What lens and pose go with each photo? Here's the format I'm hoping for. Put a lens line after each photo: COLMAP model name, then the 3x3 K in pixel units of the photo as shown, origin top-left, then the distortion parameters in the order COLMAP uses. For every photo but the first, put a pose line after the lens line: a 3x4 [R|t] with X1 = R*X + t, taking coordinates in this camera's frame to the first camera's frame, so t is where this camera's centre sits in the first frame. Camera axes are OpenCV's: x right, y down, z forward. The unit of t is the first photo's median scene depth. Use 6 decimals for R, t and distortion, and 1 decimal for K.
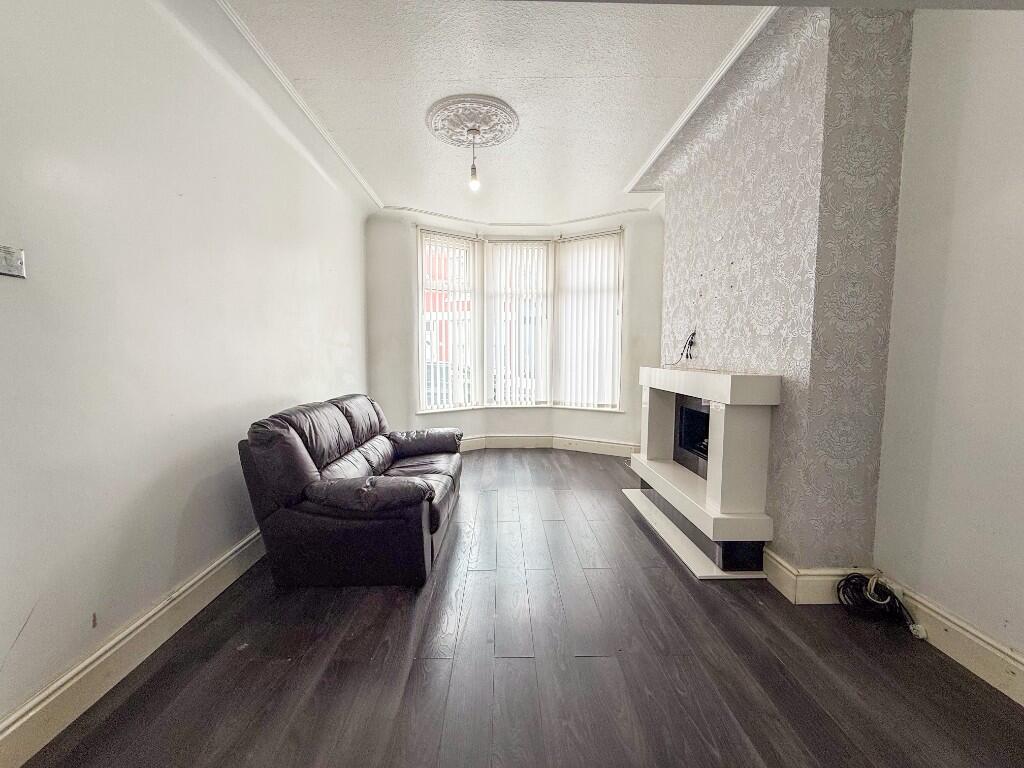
lens RADIAL K [[407.7, 0, 509.8], [0, 407.7, 383.6], [0, 0, 1]] dist [0.000365, 0.000252]
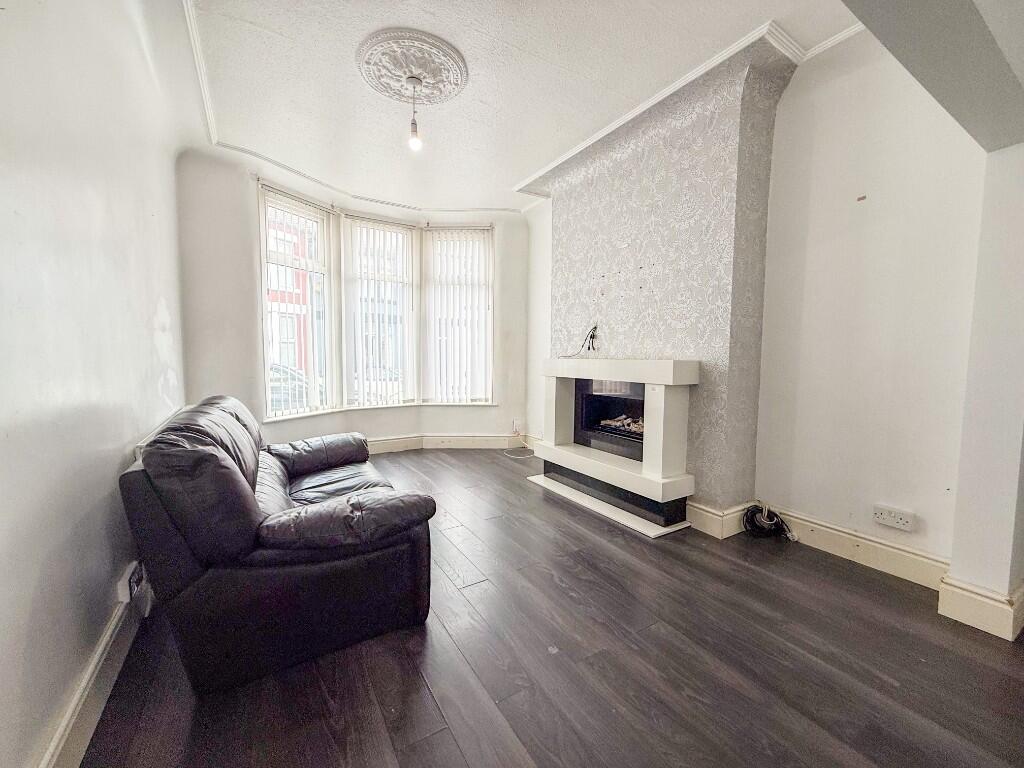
lens RADIAL K [[407.7, 0, 508.8], [0, 407.7, 383.6], [0, 0, 1]] dist [0.000365, 0.000252]
pose [[0.864266, -0.030306, 0.502121, -0.360786], [0.032396, 0.999465, 0.004563, 0.020527], [-0.501991, 0.012323, 0.864785, 0.164149]]
